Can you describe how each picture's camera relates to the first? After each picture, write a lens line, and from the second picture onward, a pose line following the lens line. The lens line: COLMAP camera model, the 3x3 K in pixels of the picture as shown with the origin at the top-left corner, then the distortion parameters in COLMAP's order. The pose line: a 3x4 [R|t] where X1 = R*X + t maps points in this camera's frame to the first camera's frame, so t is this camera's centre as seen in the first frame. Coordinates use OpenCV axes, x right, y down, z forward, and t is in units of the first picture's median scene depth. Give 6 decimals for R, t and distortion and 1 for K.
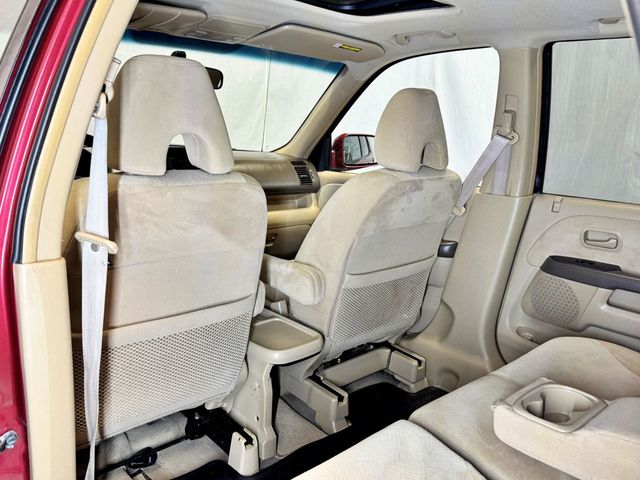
lens RADIAL K [[565.1, 0, 320.6], [0, 565.1, 241.3], [0, 0, 1]] dist [0.109062, -0.163222]
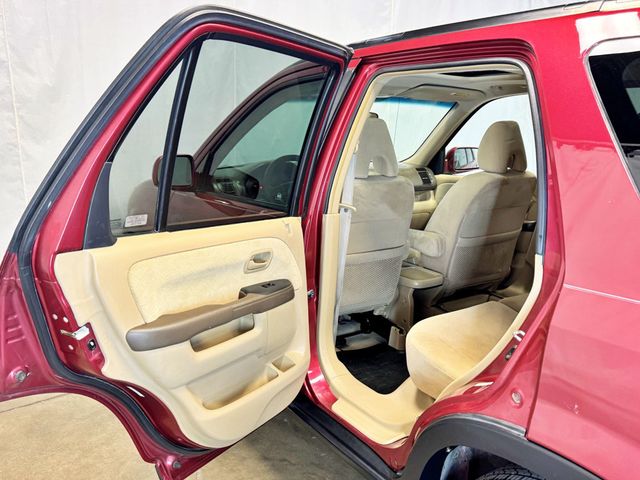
lens RADIAL K [[565.1, 0, 313.9], [0, 565.1, 239.8], [0, 0, 1]] dist [0.109062, -0.163222]
pose [[0.982812, 0.003004, -0.184587, -0.056654], [-0.005412, 0.999907, -0.012544, 0.080517], [0.184532, 0.013327, 0.982736, -0.621759]]
